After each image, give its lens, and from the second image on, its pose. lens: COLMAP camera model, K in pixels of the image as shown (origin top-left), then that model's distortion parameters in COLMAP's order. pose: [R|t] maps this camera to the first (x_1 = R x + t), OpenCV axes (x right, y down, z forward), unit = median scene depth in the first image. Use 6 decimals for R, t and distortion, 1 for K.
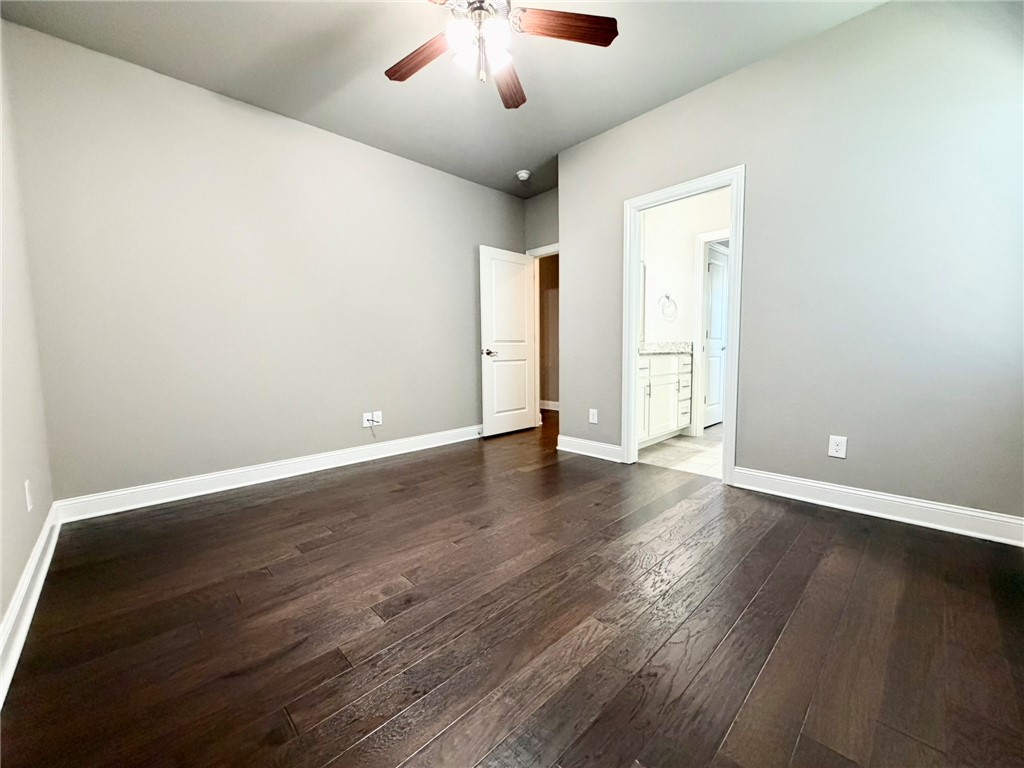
lens RADIAL K [[408.4, 0, 514.3], [0, 408.4, 383.4], [0, 0, 1]] dist [-0.002808, 0.001413]
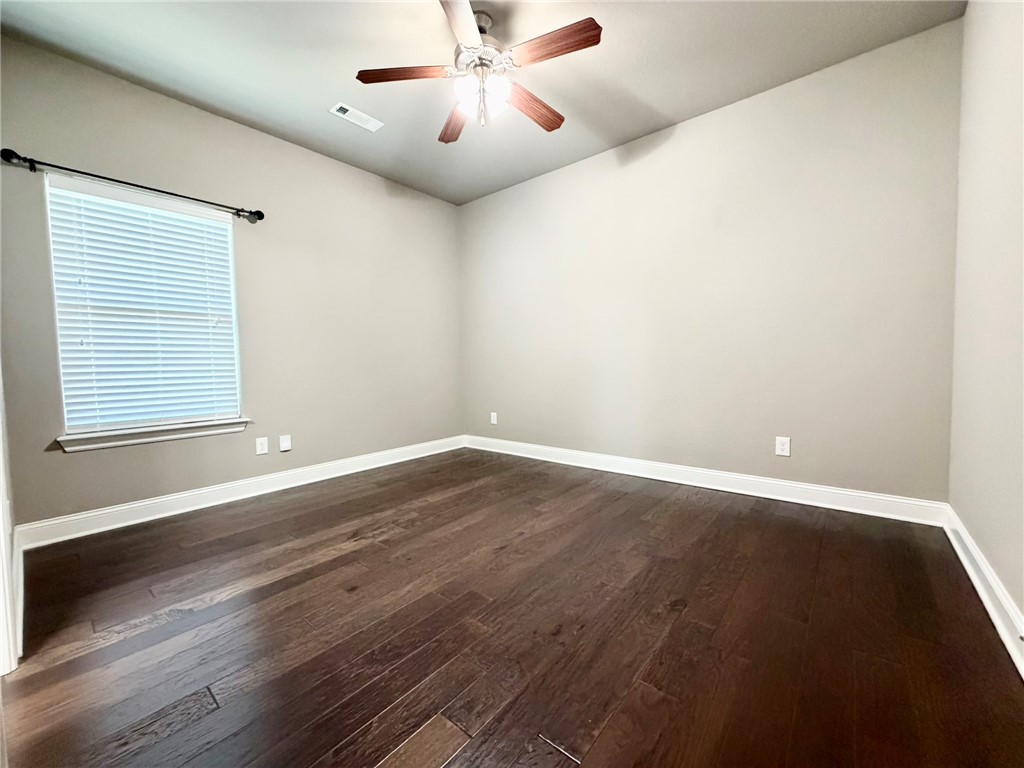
lens RADIAL K [[408.4, 0, 510.0], [0, 408.4, 387.7], [0, 0, 1]] dist [-0.002808, 0.001413]
pose [[-0.994431, 0.040501, -0.097292, -0.016075], [0.027678, 0.991165, 0.129714, -0.164386], [0.101686, 0.126299, -0.986767, 2.159613]]
